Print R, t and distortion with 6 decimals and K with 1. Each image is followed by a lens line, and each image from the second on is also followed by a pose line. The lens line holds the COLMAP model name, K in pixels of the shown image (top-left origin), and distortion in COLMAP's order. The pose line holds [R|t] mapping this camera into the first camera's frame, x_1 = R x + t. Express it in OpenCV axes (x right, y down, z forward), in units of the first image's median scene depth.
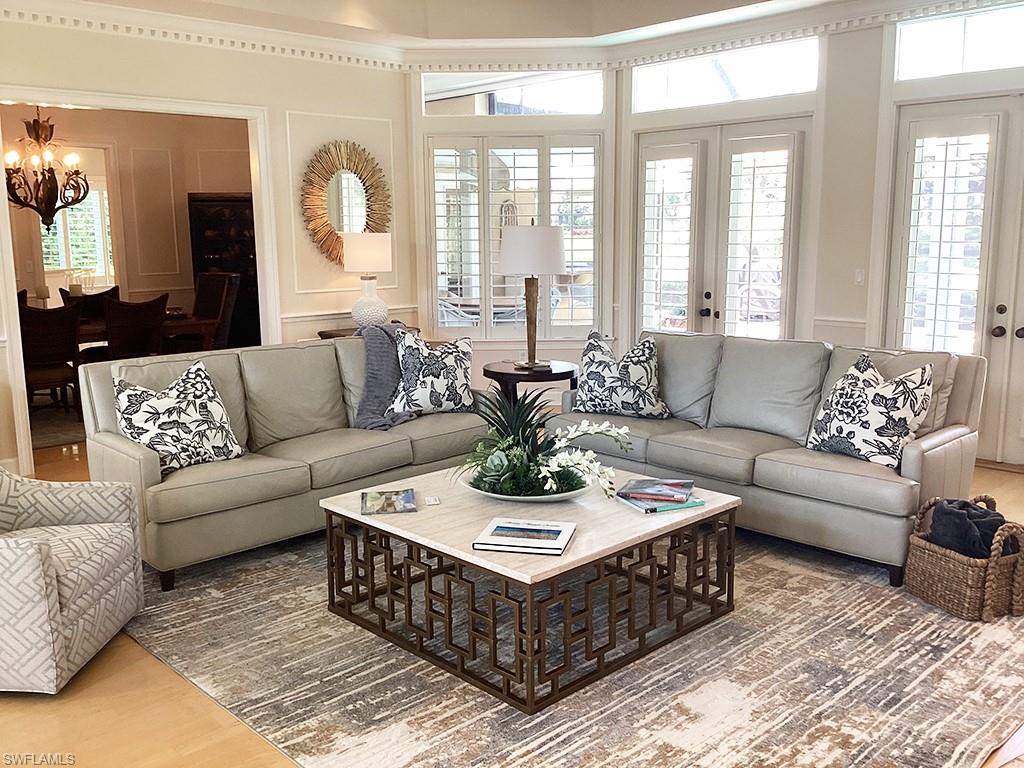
lens RADIAL K [[945.3, 0, 511.2], [0, 945.3, 380.3], [0, 0, 1]] dist [0.071443, 0.000000]
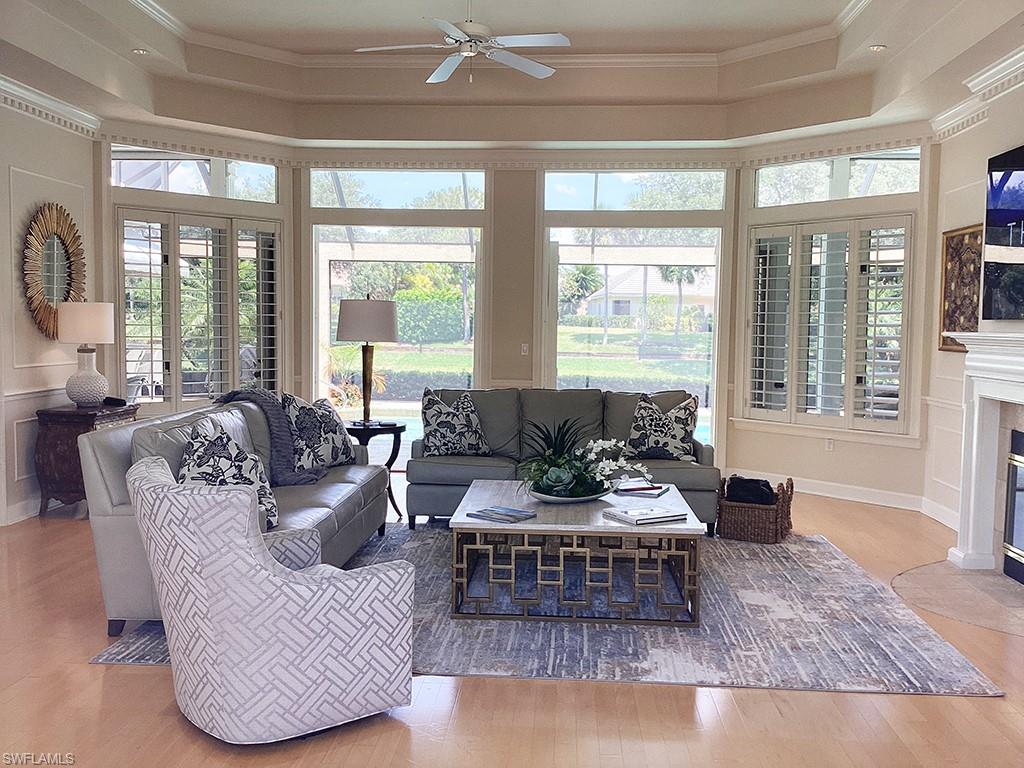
lens RADIAL K [[945.3, 0, 510.3], [0, 945.3, 390.9], [0, 0, 1]] dist [0.071443, 0.000000]
pose [[0.734338, -0.031146, 0.678069, -0.729386], [0.089309, 0.994696, -0.051030, 0.023767], [-0.672883, 0.098031, 0.733225, 0.055067]]
